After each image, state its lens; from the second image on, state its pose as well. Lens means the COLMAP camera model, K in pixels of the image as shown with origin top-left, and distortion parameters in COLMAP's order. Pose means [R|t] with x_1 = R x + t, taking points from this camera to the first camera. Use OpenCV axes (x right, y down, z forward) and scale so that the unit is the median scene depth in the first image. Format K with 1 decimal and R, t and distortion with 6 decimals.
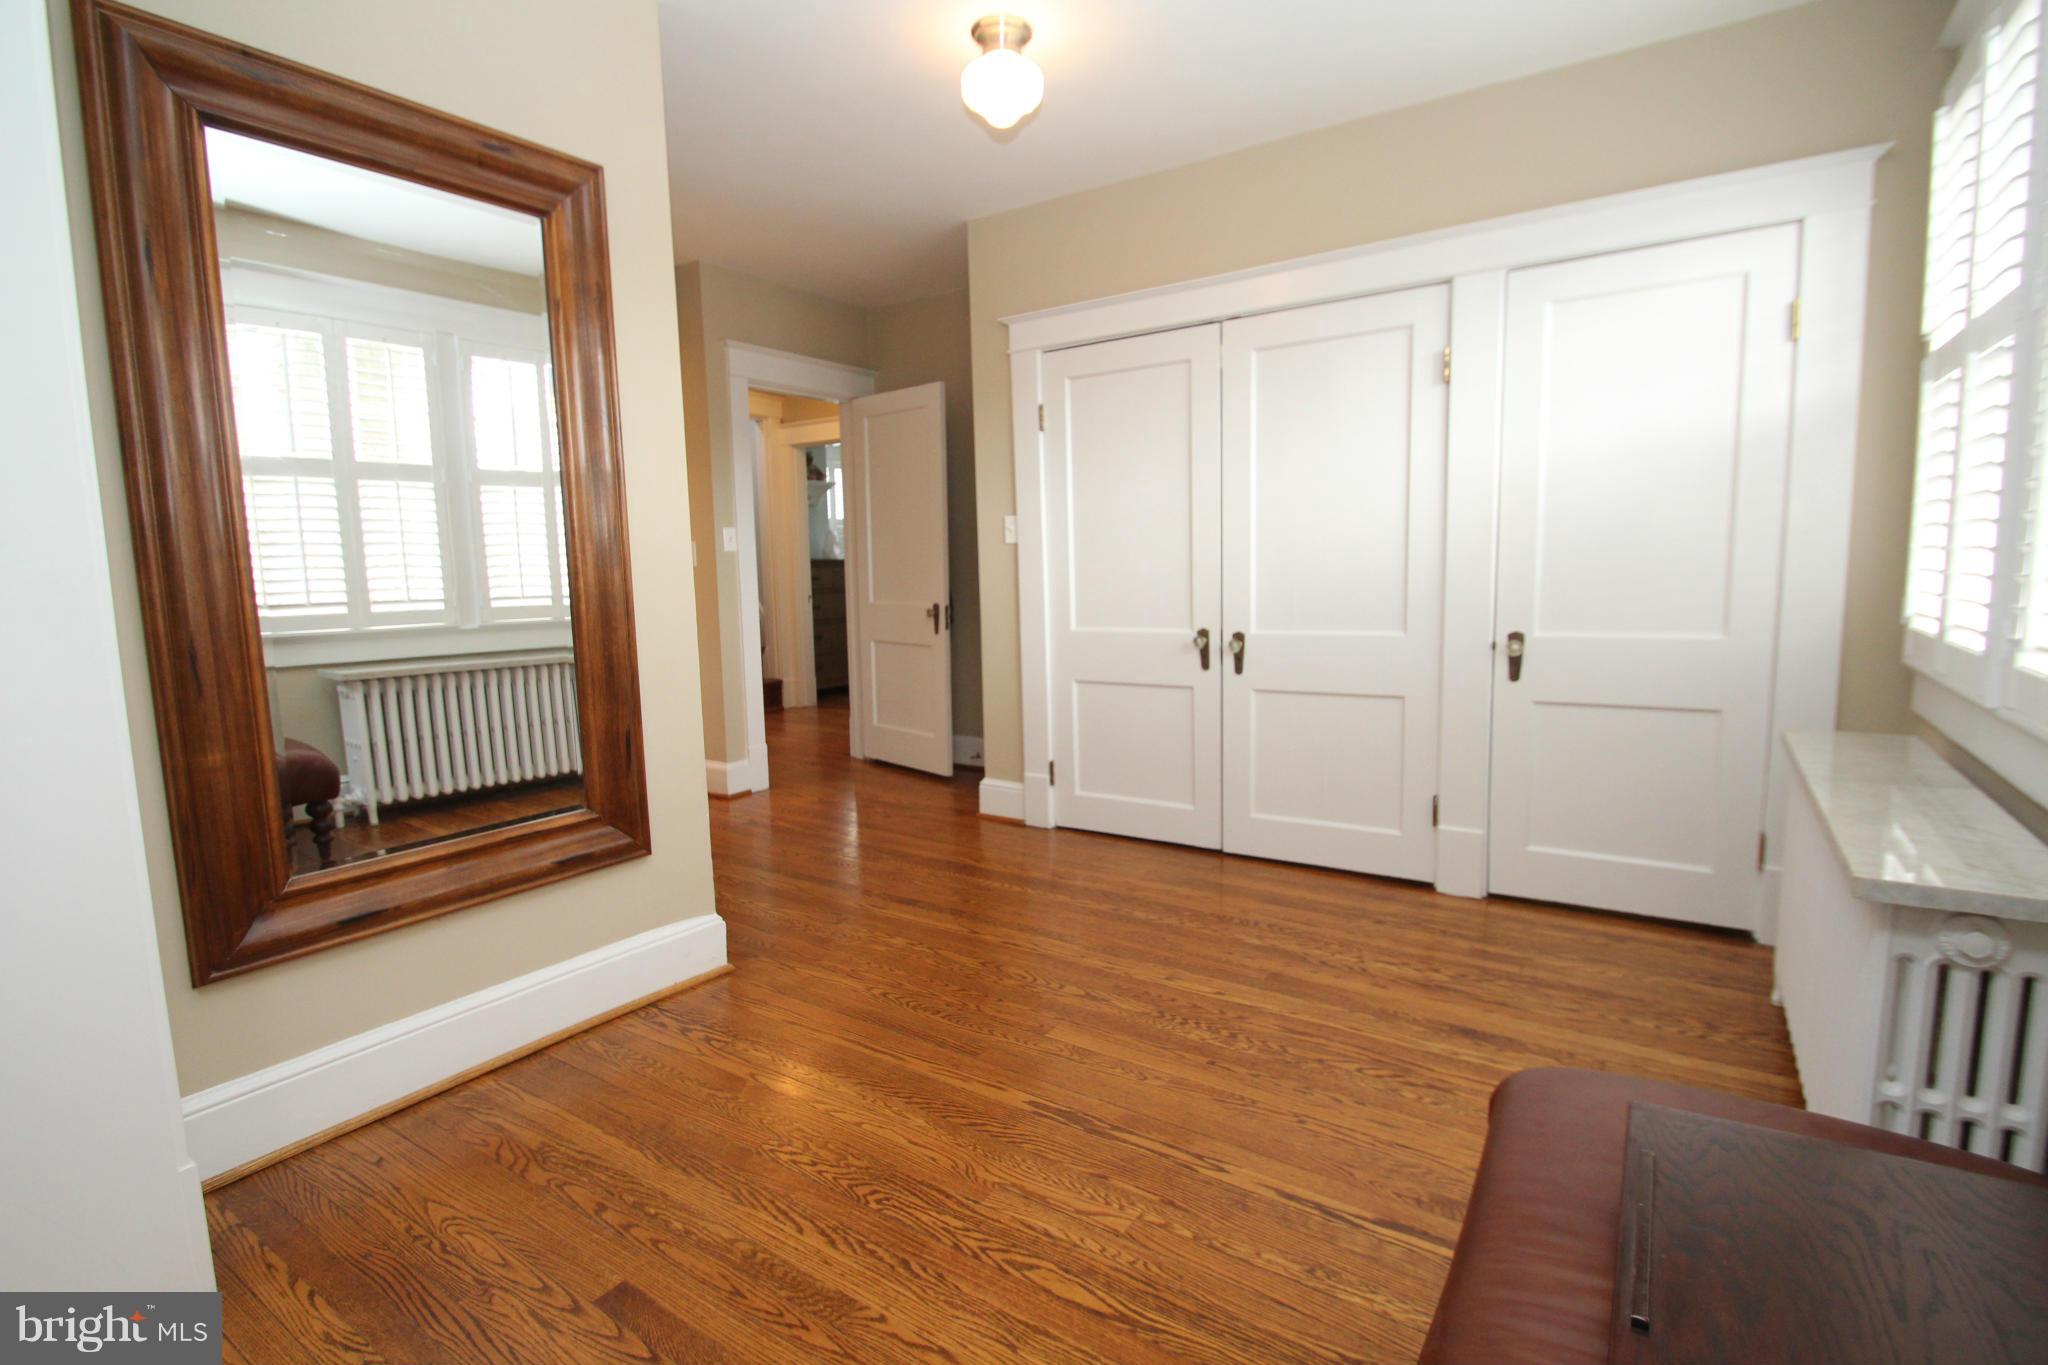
lens RADIAL K [[962.4, 0, 1031.6], [0, 962.4, 684.3], [0, 0, 1]] dist [0.000333, -0.001237]
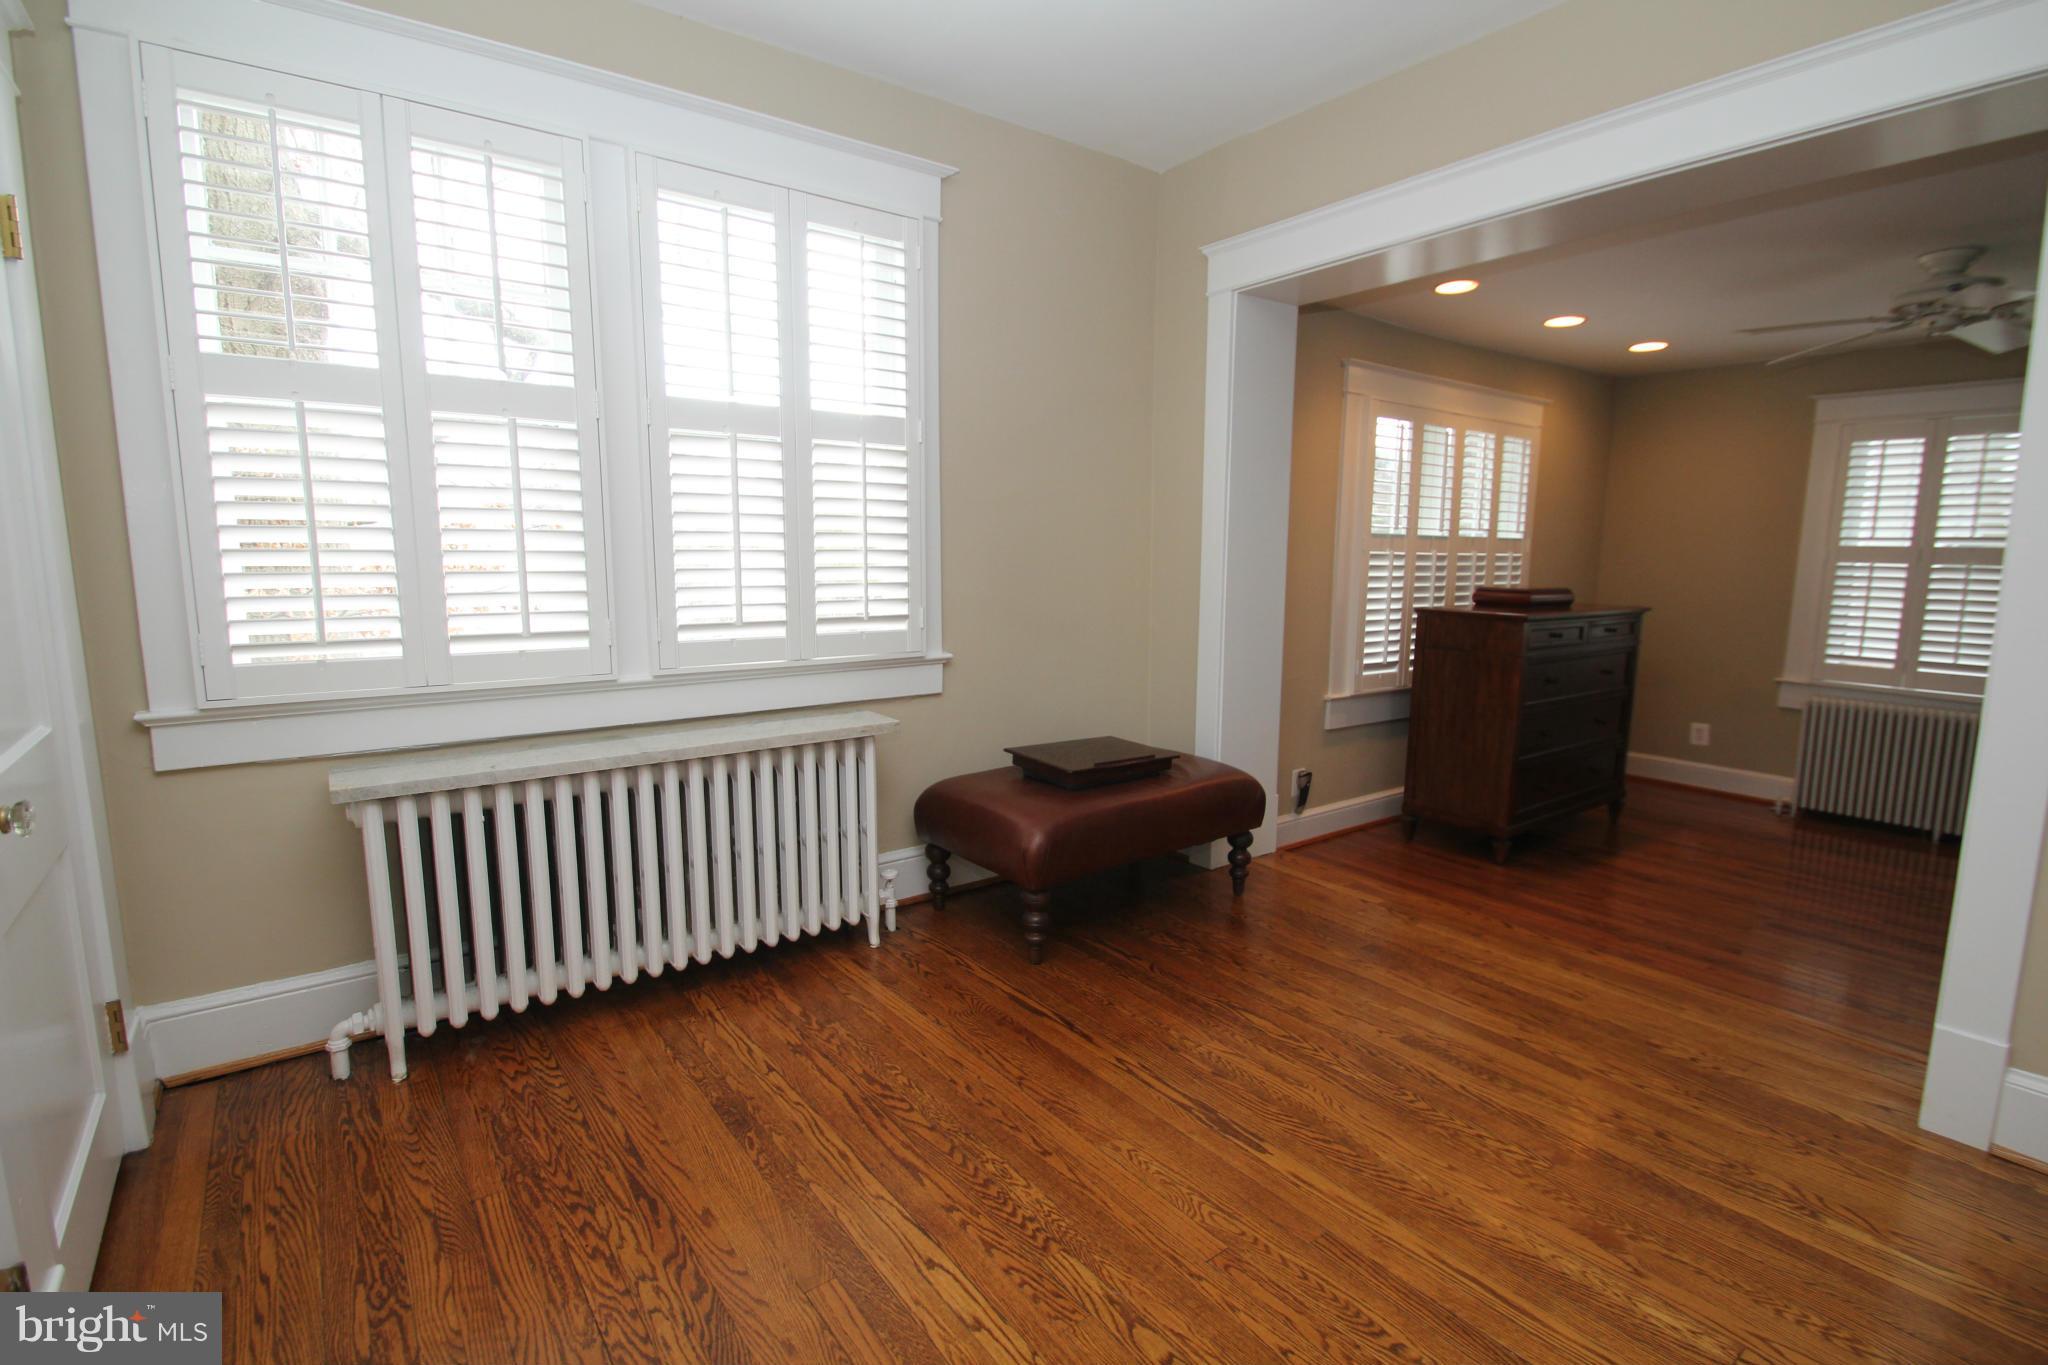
lens RADIAL K [[962.4, 0, 1031.6], [0, 962.4, 684.3], [0, 0, 1]] dist [0.000333, -0.001237]
pose [[-0.943814, -0.031346, 0.328988, -0.074008], [0.053990, 0.967492, 0.247071, -0.230630], [-0.326038, 0.250951, -0.911440, 1.637307]]
